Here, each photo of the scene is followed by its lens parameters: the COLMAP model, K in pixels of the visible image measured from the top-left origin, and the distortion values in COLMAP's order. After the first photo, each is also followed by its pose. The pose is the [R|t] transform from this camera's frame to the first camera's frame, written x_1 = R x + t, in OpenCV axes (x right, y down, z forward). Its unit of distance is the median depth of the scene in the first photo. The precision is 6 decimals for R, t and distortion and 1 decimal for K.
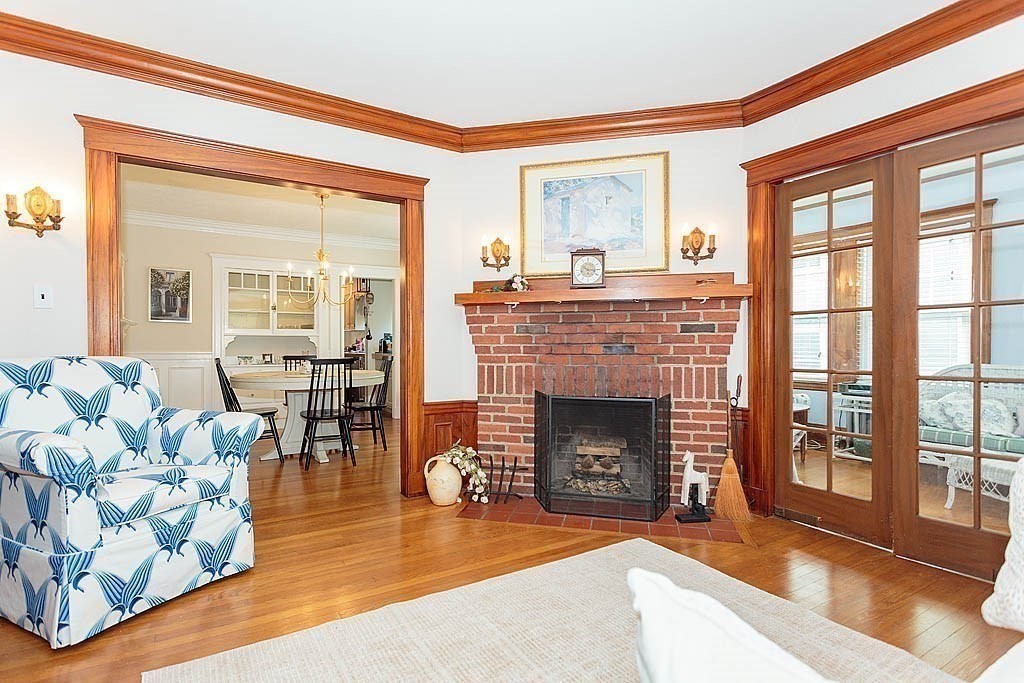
lens RADIAL K [[507.1, 0, 541.1], [0, 507.1, 347.2], [0, 0, 1]] dist [0.018763, 0.000584]
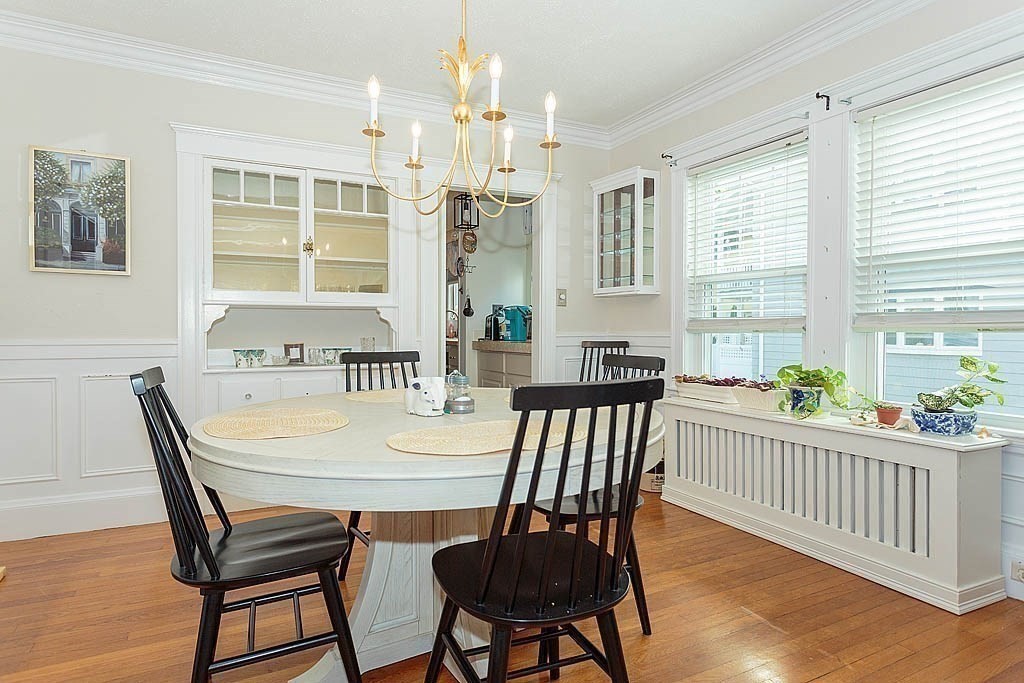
lens RADIAL K [[585.6, 0, 565.1], [0, 585.6, 331.5], [0, 0, 1]] dist [0.022442, 0.000714]
pose [[0.999202, -0.001133, -0.039915, -0.505992], [0.001359, 0.999983, 0.005628, -0.003456], [0.039908, -0.005678, 0.999187, 0.886856]]
